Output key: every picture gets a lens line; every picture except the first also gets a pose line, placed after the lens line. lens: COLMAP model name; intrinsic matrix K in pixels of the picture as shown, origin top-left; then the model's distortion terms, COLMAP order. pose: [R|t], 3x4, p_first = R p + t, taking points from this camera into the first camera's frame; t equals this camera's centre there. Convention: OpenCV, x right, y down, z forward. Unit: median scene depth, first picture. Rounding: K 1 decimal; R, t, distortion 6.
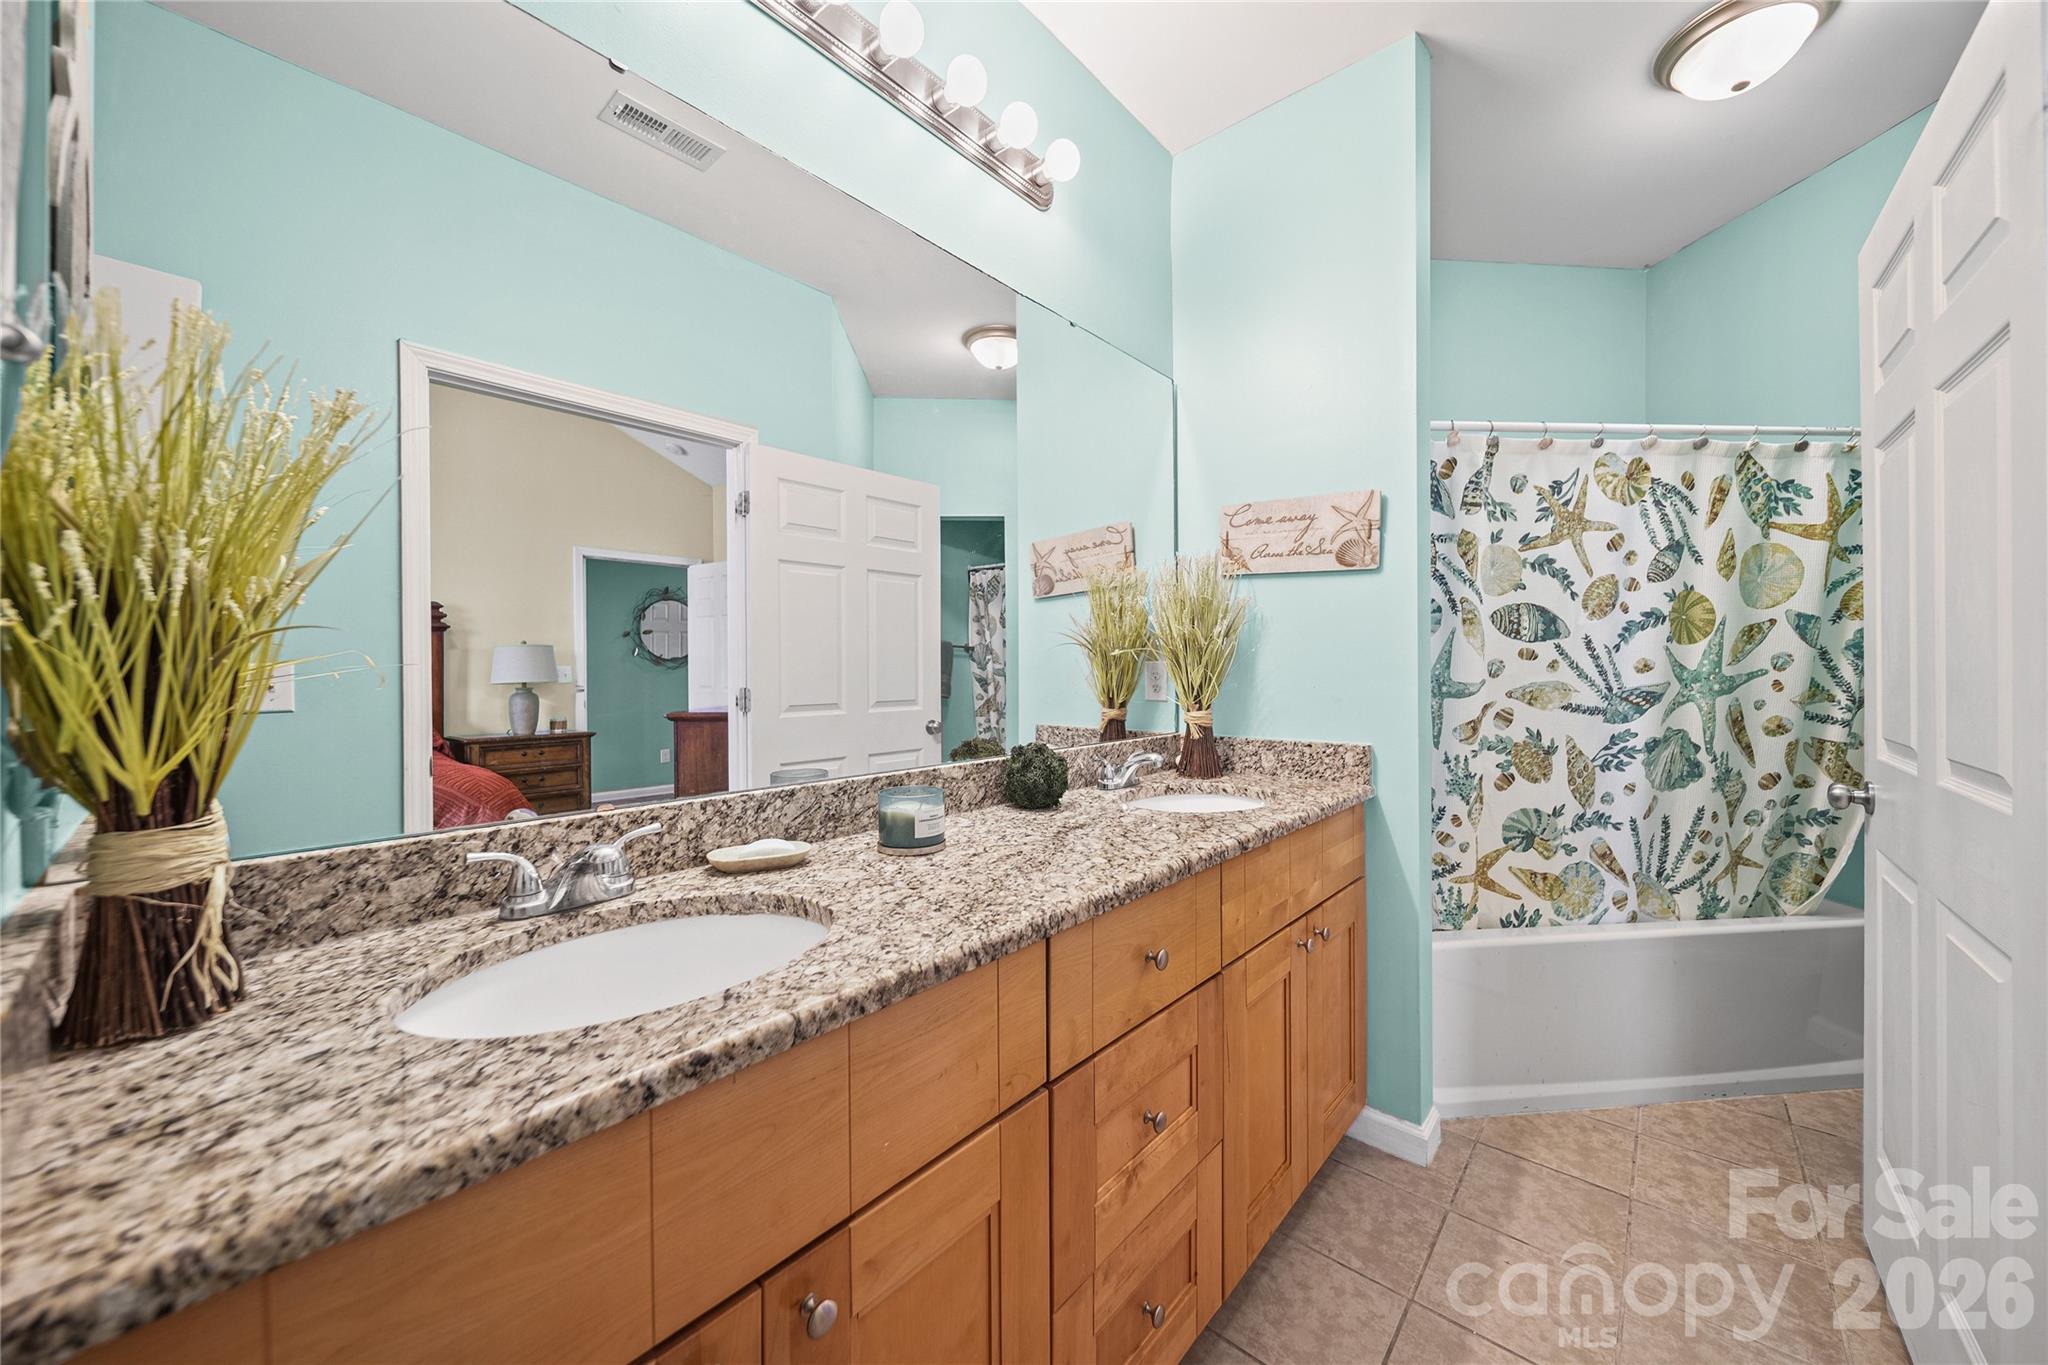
lens RADIAL K [[745.4, 0, 1025.1], [0, 745.4, 661.6], [0, 0, 1]] dist [-0.000997, -0.000373]
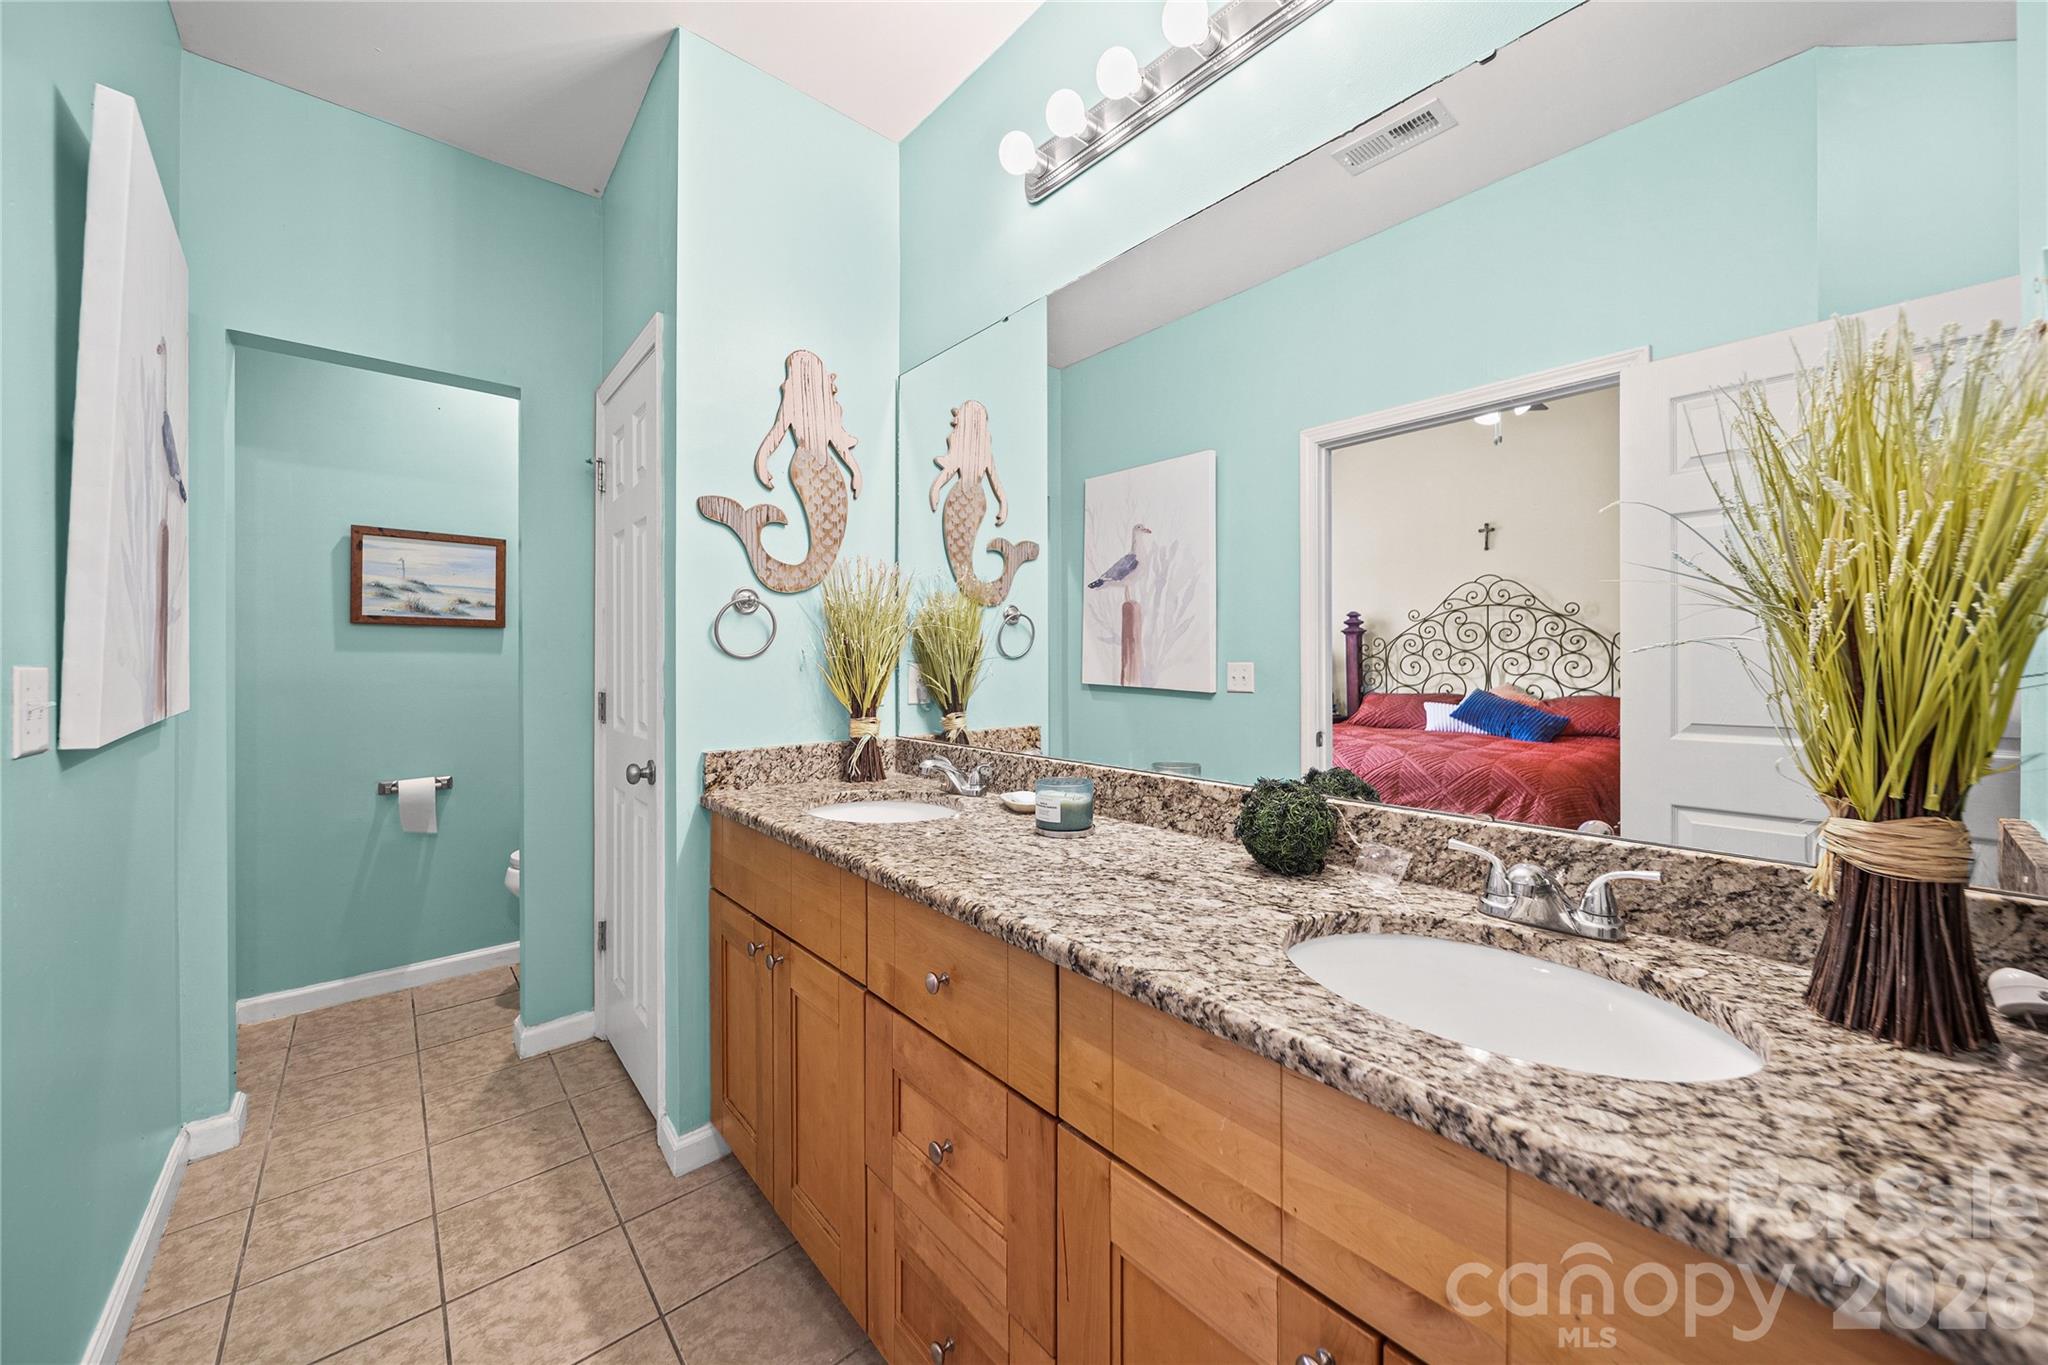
lens RADIAL K [[745.4, 0, 1025.1], [0, 745.4, 661.6], [0, 0, 1]] dist [-0.000997, -0.000373]
pose [[-0.131000, -0.000216, -0.991382, 0.934192], [0.003339, 0.999994, -0.000660, -0.004259], [0.991377, -0.003397, -0.130998, 1.056928]]
